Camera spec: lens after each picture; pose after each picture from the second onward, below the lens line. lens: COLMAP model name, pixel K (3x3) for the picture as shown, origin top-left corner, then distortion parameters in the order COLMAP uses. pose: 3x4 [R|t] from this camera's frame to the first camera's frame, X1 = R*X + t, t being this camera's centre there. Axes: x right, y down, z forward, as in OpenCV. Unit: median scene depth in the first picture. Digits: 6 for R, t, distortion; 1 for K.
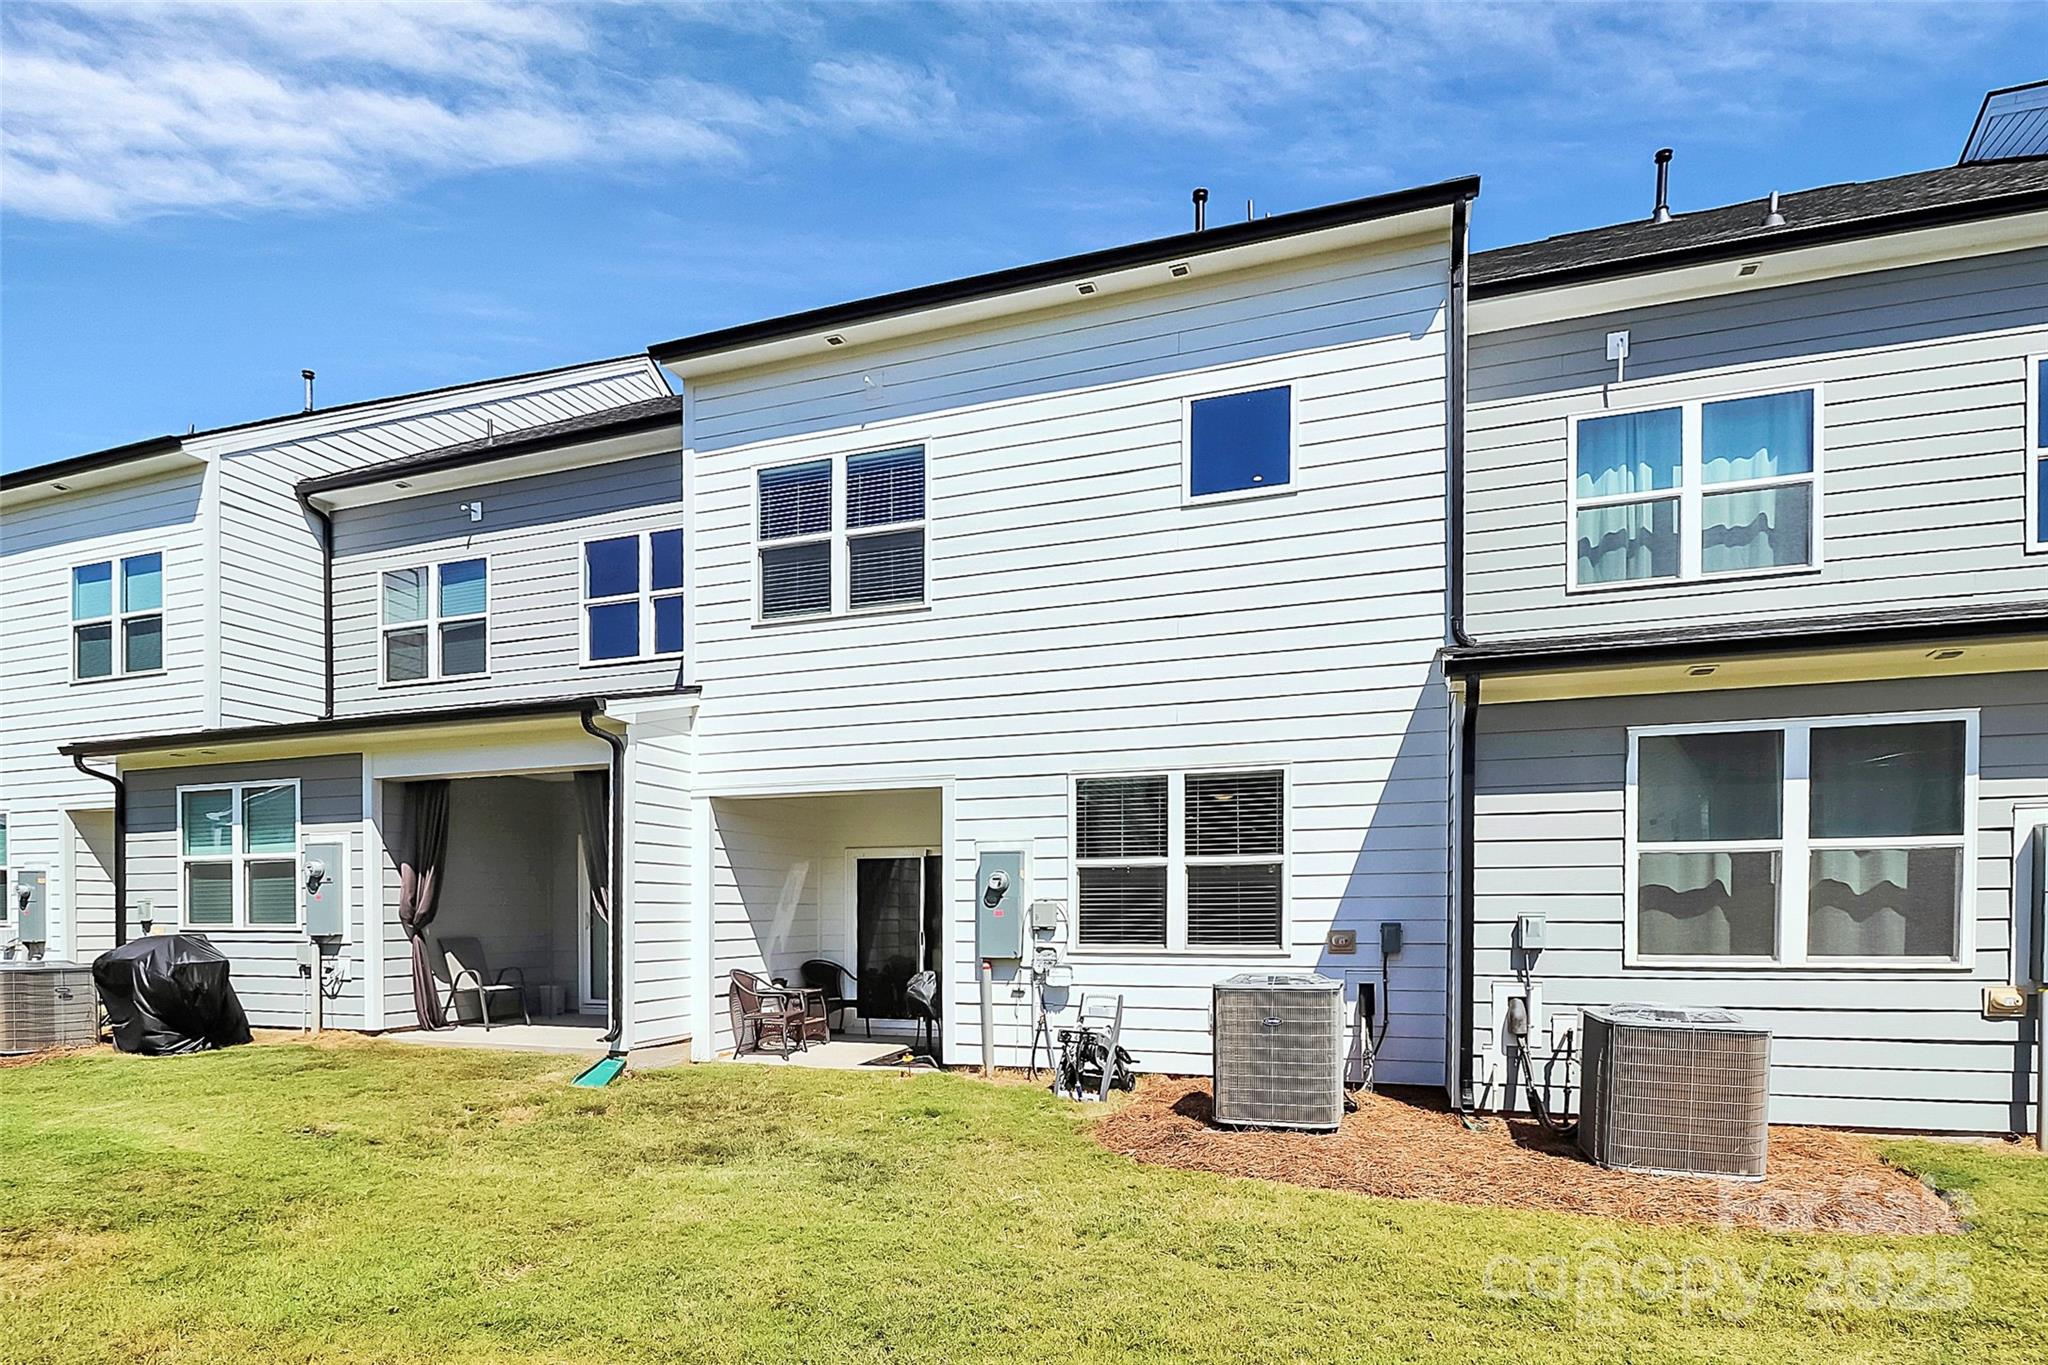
lens RADIAL K [[1074.2, 0, 1088.3], [0, 1074.2, 907.4], [0, 0, 1]] dist [0.002555, -0.004428]
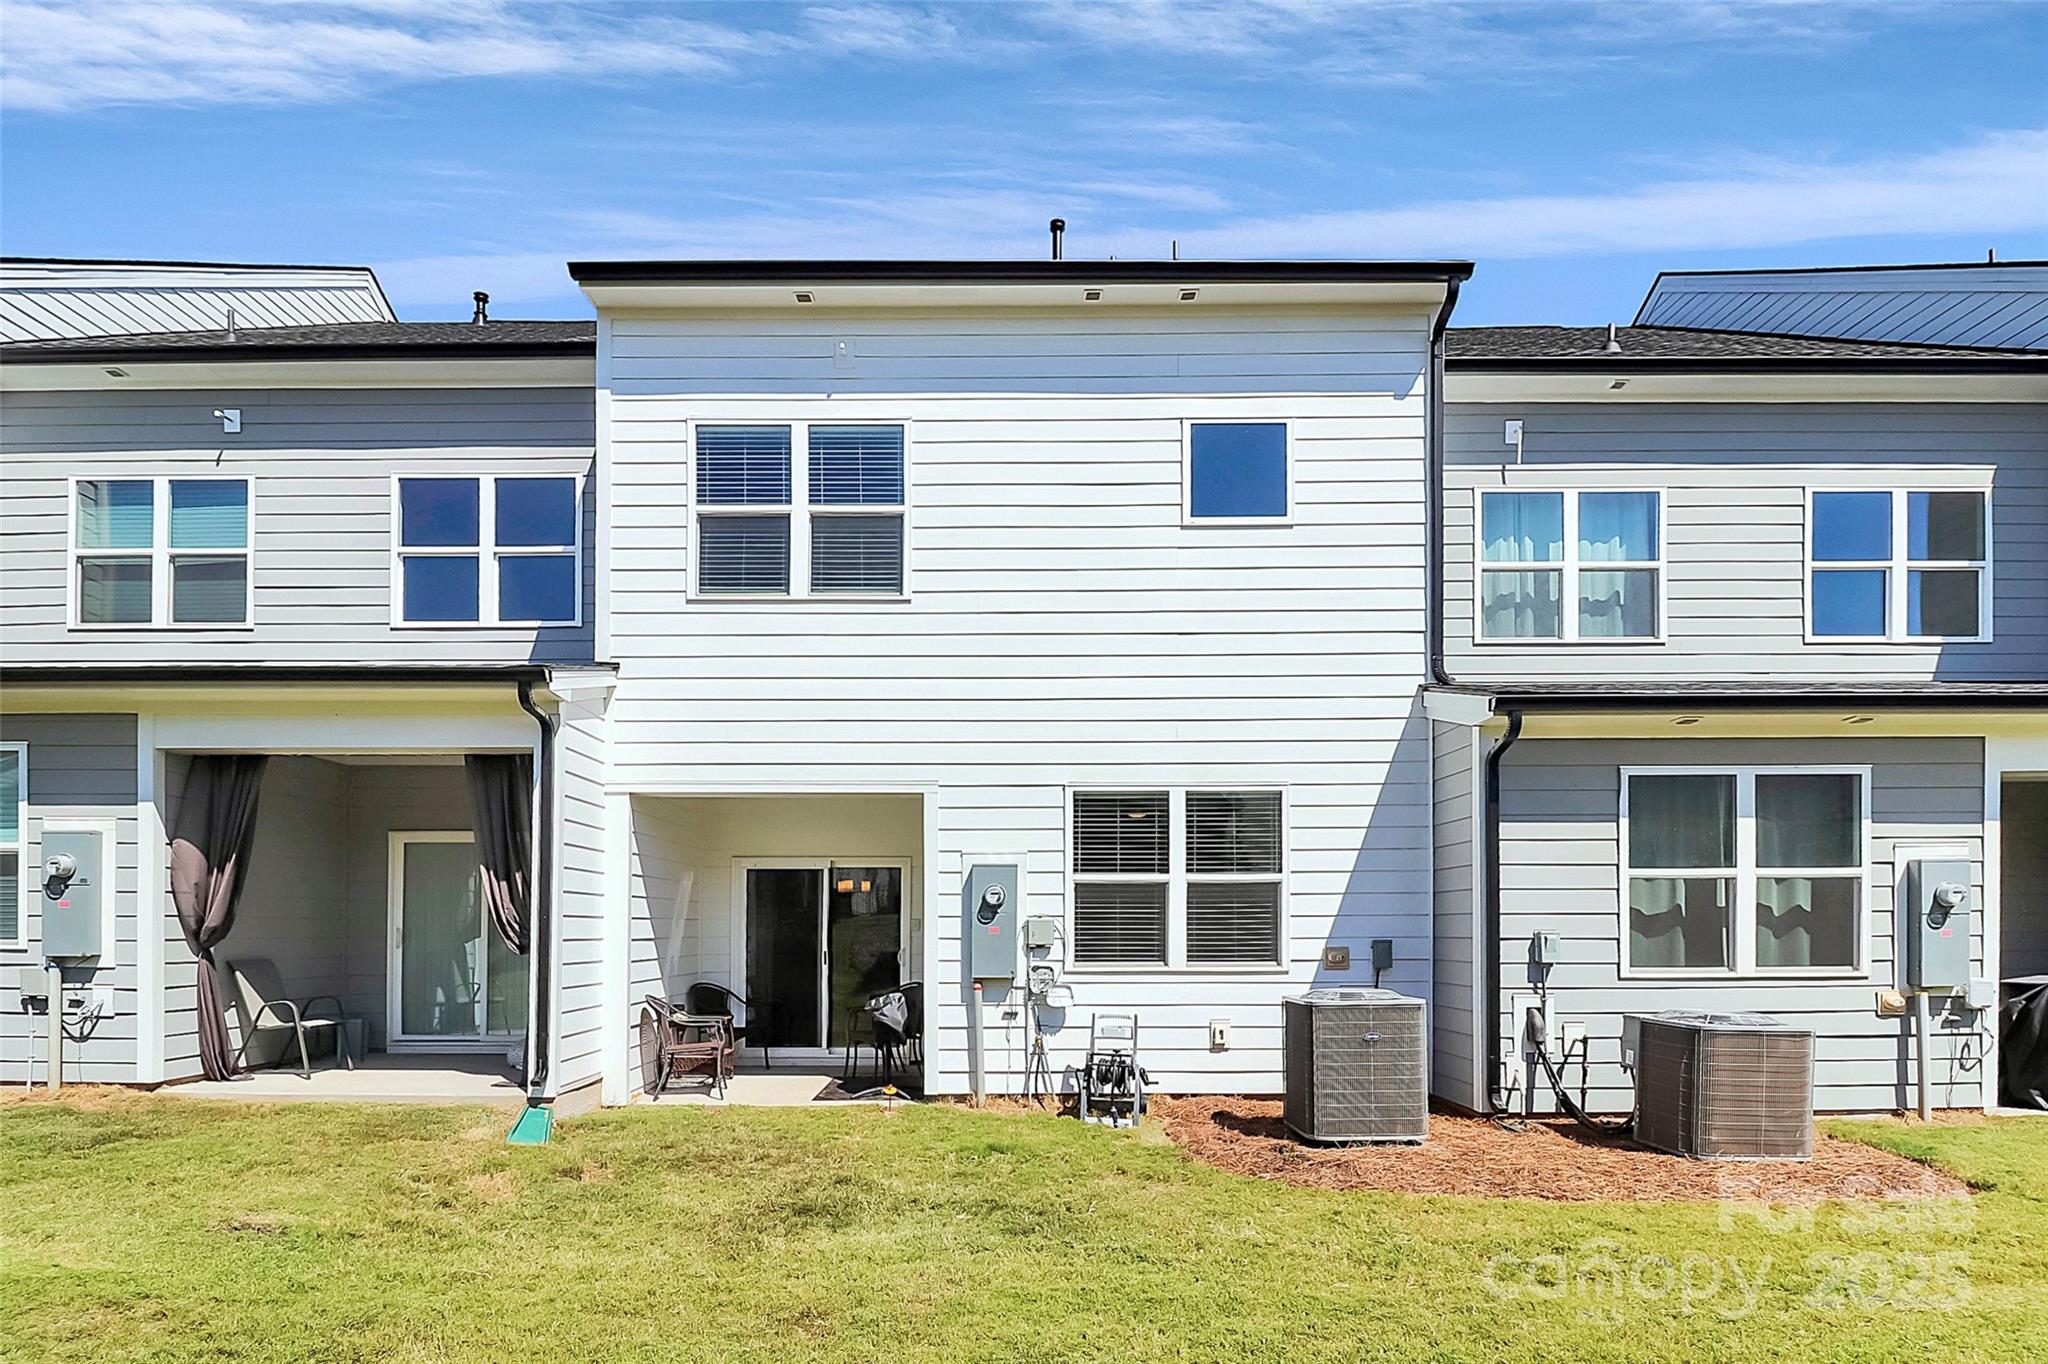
lens RADIAL K [[1074.2, 0, 1046.1], [0, 1074.2, 887.1], [0, 0, 1]] dist [0.002555, -0.004428]
pose [[0.947881, 0.015328, 0.318255, -0.332189], [-0.003343, 0.999266, -0.038168, 0.003742], [-0.318607, 0.035115, 0.947236, 0.096013]]
